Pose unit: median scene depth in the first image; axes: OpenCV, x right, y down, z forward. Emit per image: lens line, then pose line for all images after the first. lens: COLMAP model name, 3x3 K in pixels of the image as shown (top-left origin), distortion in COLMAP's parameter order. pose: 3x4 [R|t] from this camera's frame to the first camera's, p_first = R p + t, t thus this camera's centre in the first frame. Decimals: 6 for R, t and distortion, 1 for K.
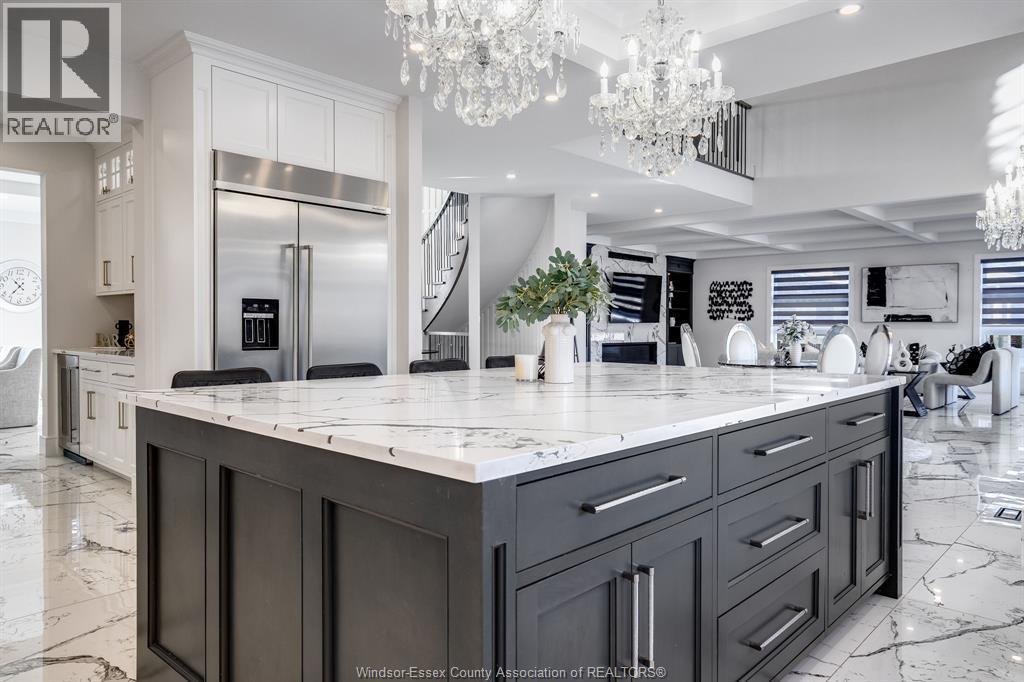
lens RADIAL K [[695.2, 0, 512.0], [0, 695.2, 341.0], [0, 0, 1]] dist [-0.007064, -0.002137]
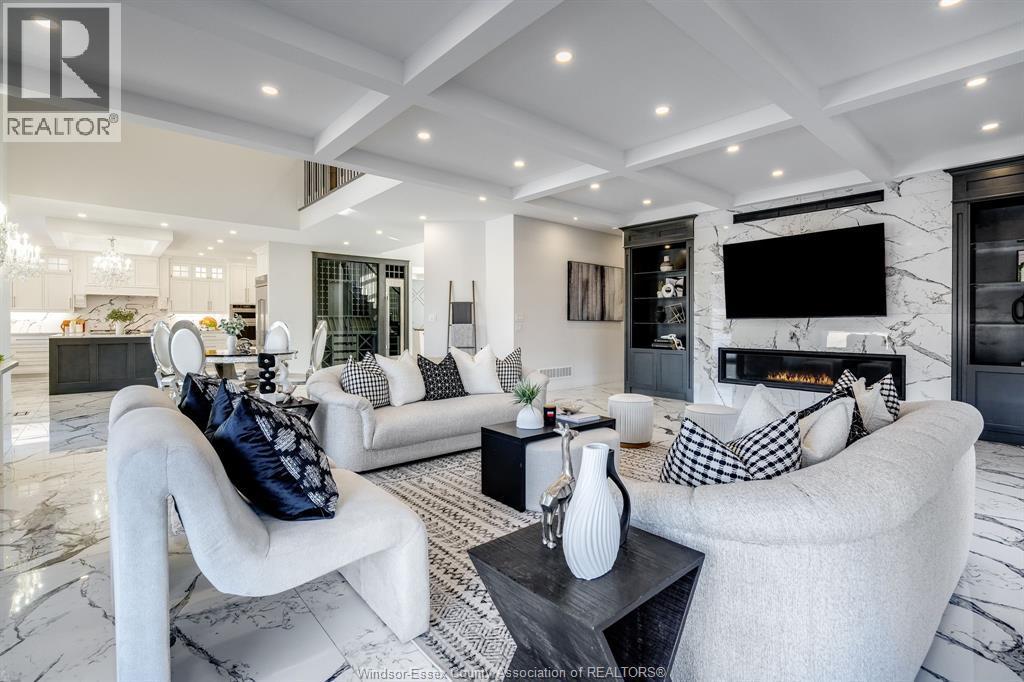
lens RADIAL K [[476.2, 0, 510.7], [0, 476.2, 328.3], [0, 0, 1]] dist [-0.011852, 0.011504]
pose [[-0.113118, 0.009827, -0.993533, 0.563496], [-0.023054, 0.999656, 0.012512, -0.015440], [0.993314, 0.024320, -0.112852, 0.743932]]
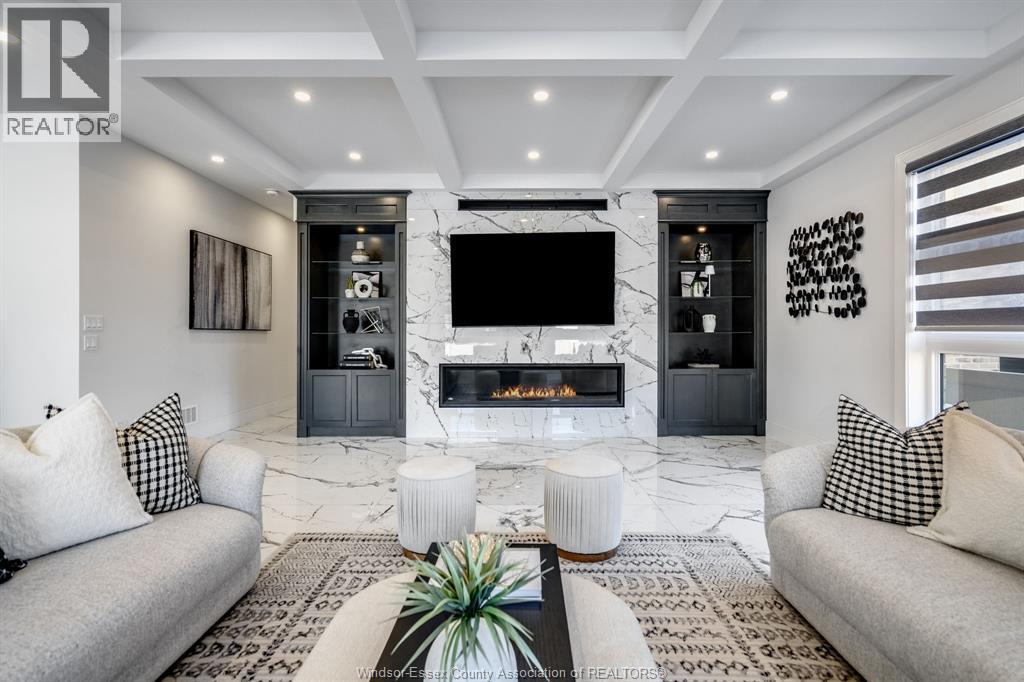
lens RADIAL K [[476.2, 0, 510.7], [0, 476.2, 328.3], [0, 0, 1]] dist [-0.011852, 0.011504]
pose [[0.675457, -0.008886, -0.737346, 0.400543], [-0.012264, 0.999654, -0.023281, -0.014956], [0.737298, 0.024768, 0.675114, 0.689495]]
